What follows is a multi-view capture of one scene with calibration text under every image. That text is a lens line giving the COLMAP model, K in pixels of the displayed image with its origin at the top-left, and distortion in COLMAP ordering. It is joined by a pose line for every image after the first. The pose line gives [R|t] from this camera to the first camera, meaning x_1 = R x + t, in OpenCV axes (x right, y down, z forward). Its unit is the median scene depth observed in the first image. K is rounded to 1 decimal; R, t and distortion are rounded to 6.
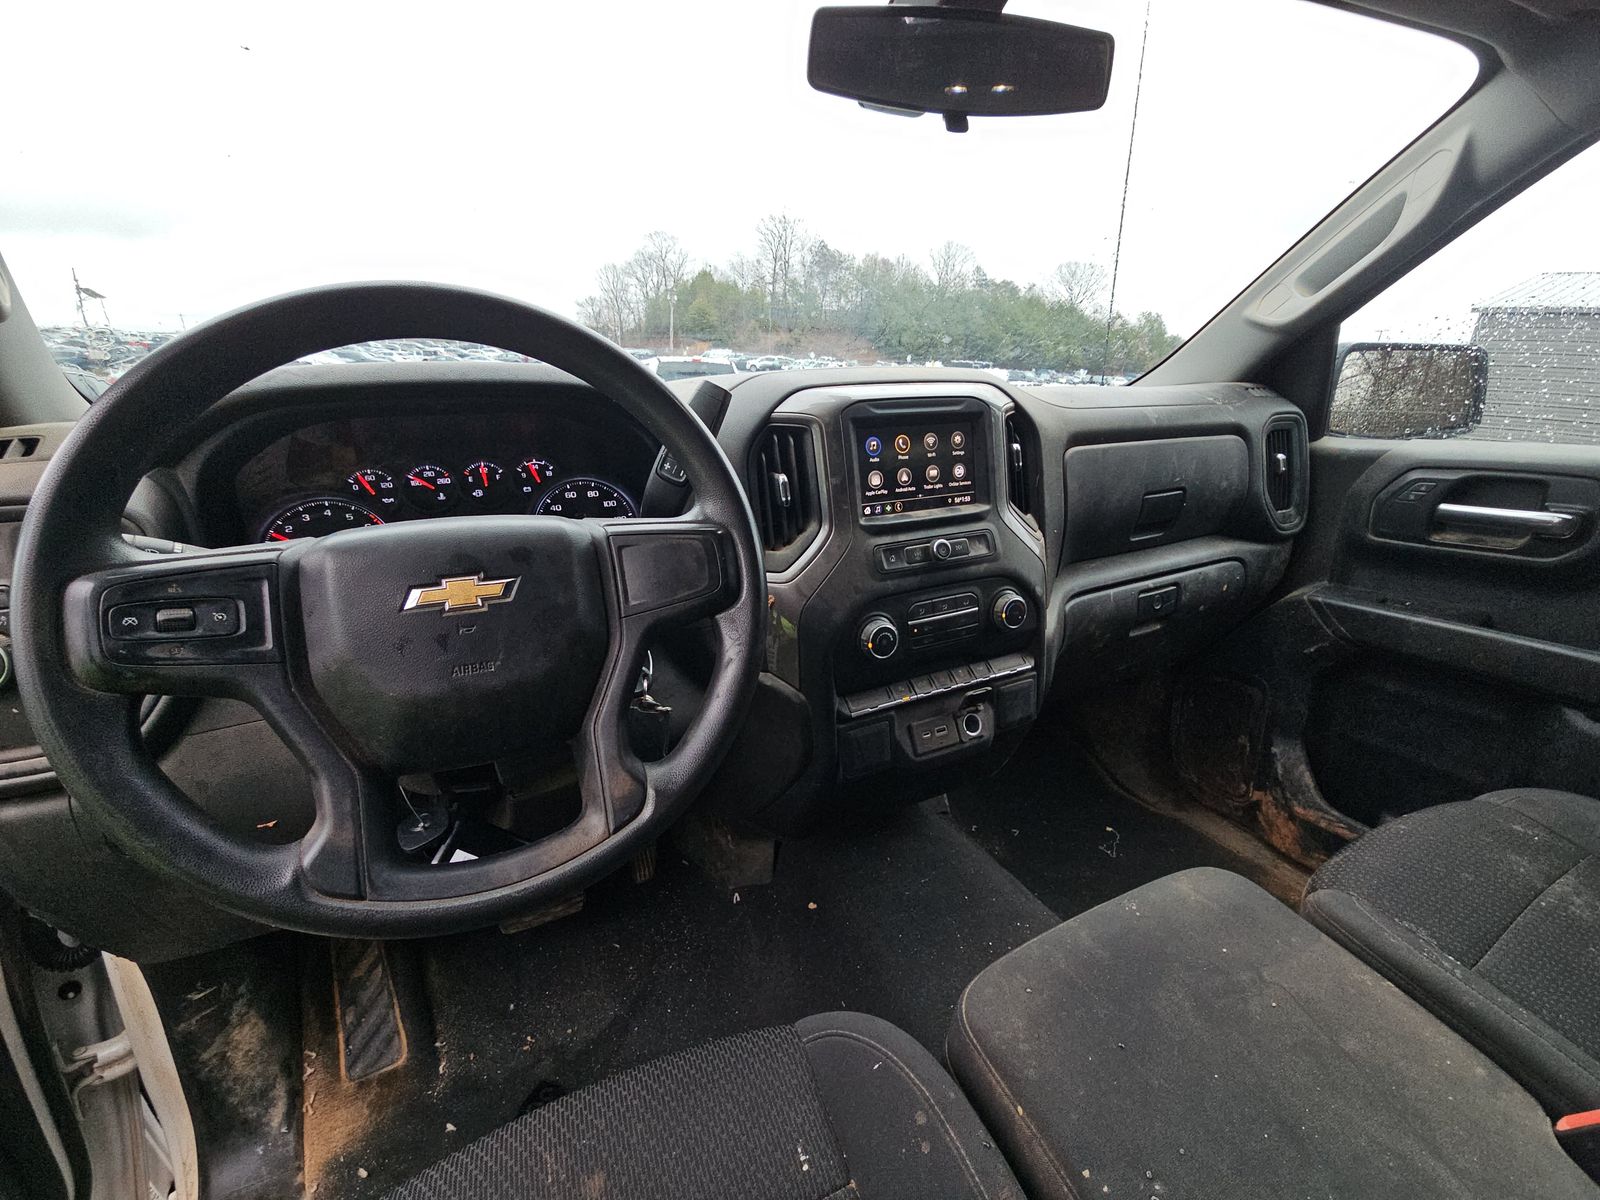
lens RADIAL K [[658.4, 0, 802.2], [0, 658.4, 606.7], [0, 0, 1]] dist [0.002728, -0.005042]
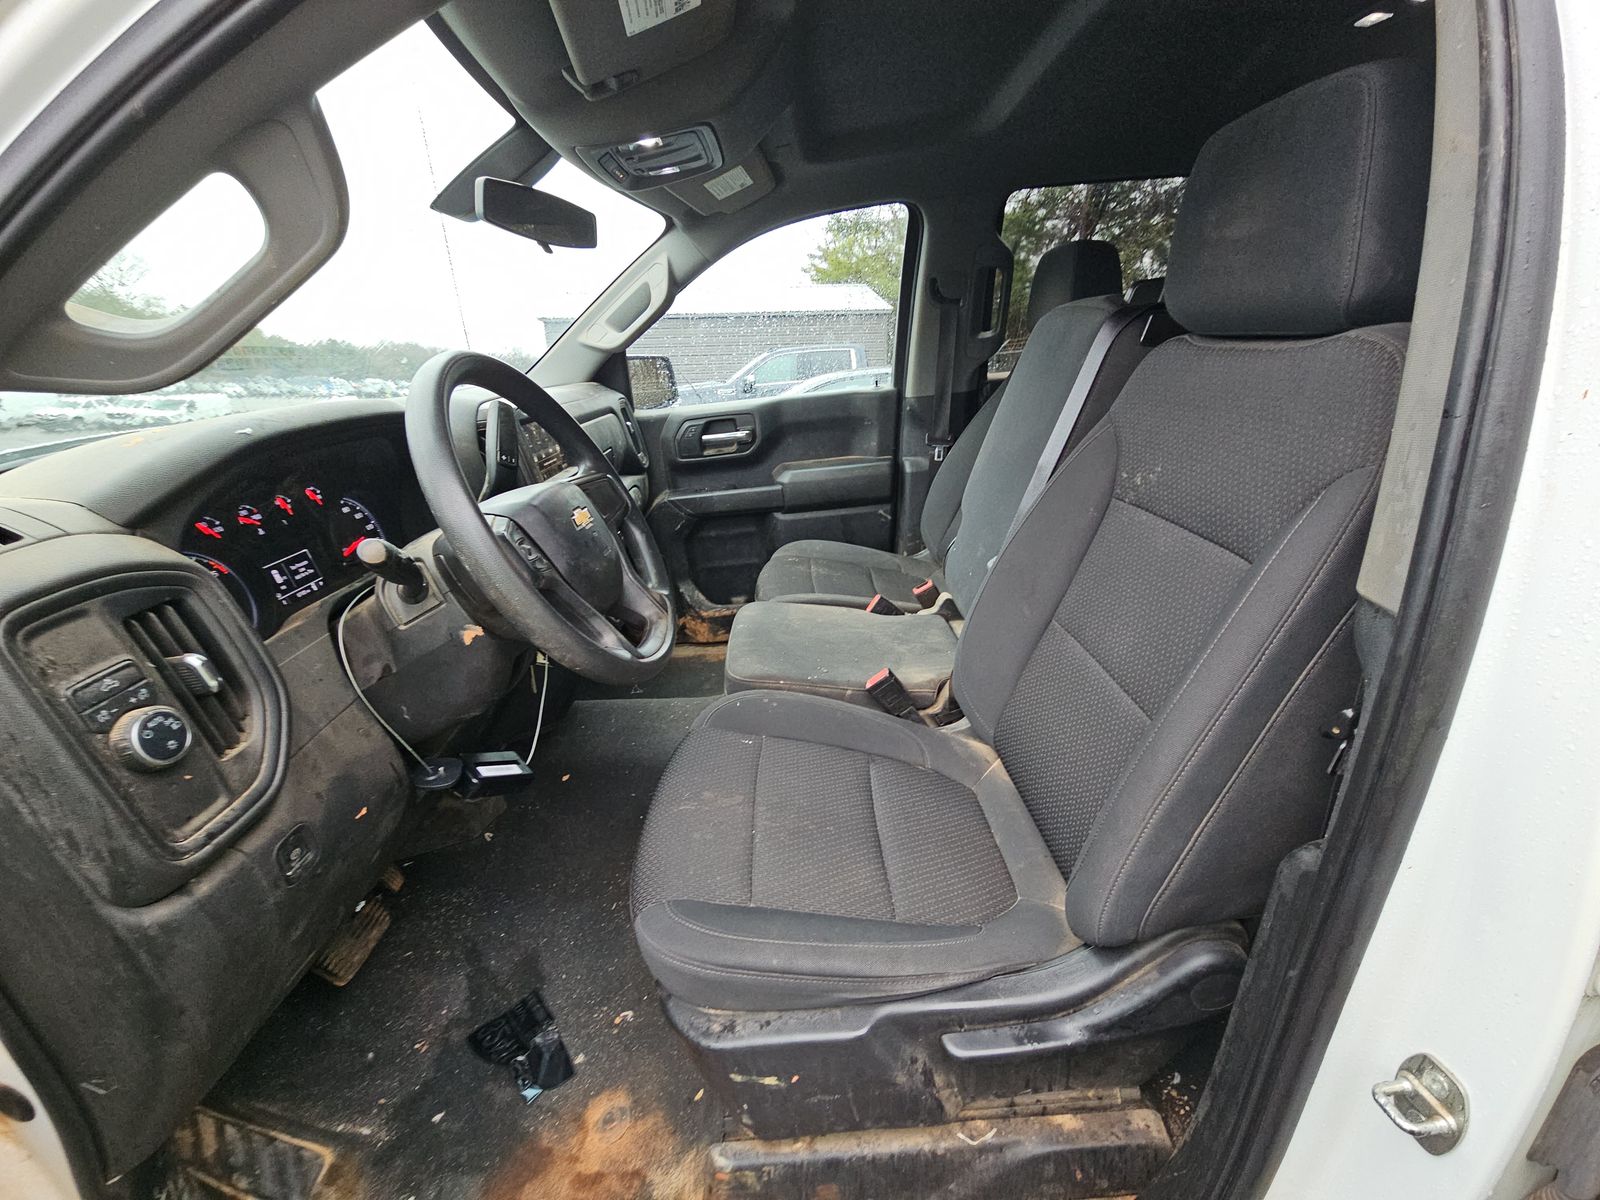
lens RADIAL K [[658.4, 0, 794.7], [0, 658.4, 605.2], [0, 0, 1]] dist [0.002728, -0.005042]
pose [[0.431007, -0.340677, 0.835567, -1.063310], [0.347198, 0.917313, 0.194912, 0.032814], [-0.832878, 0.206099, 0.513651, -0.229082]]
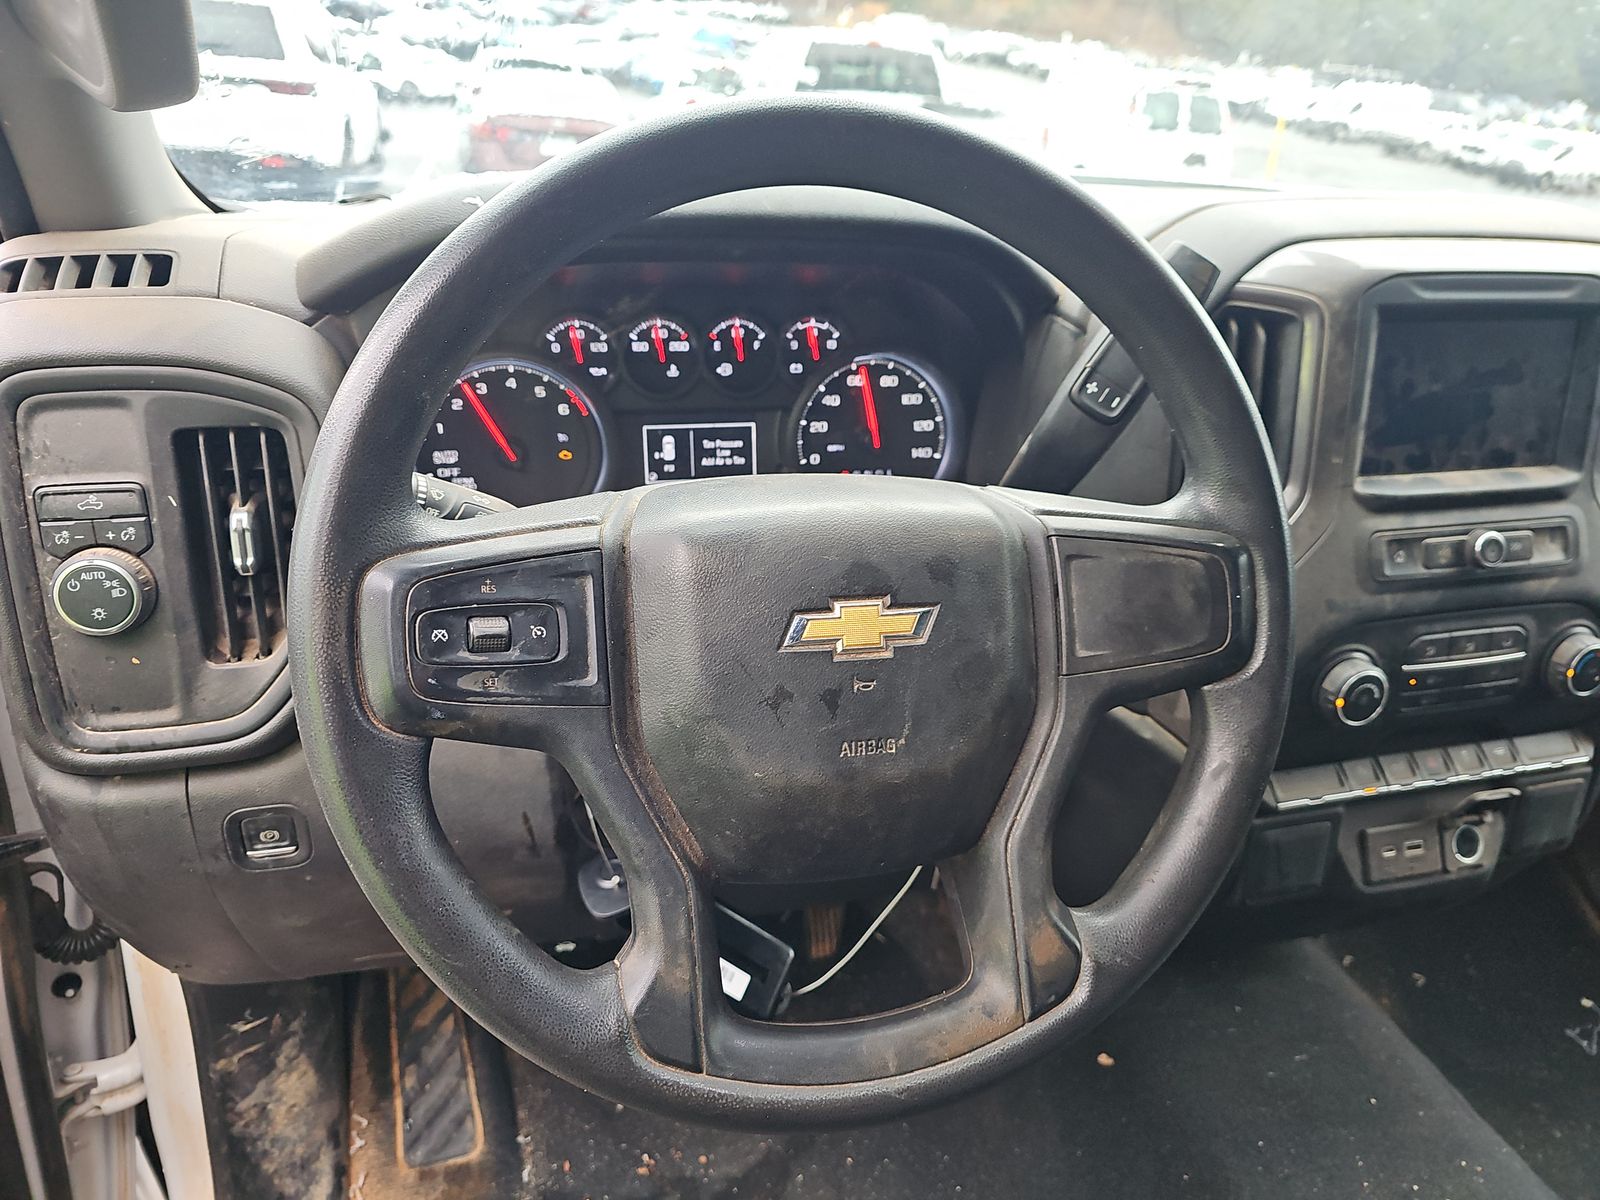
lens RADIAL K [[1081.5, 0, 809.4], [0, 1081.5, 593.4], [0, 0, 1]] dist [0.012346, 0.005742]
pose [[0.980049, 0.139974, -0.141105, -0.235200], [-0.123181, 0.984922, 0.121470, -0.095913], [0.155980, -0.101665, 0.982514, -0.015570]]
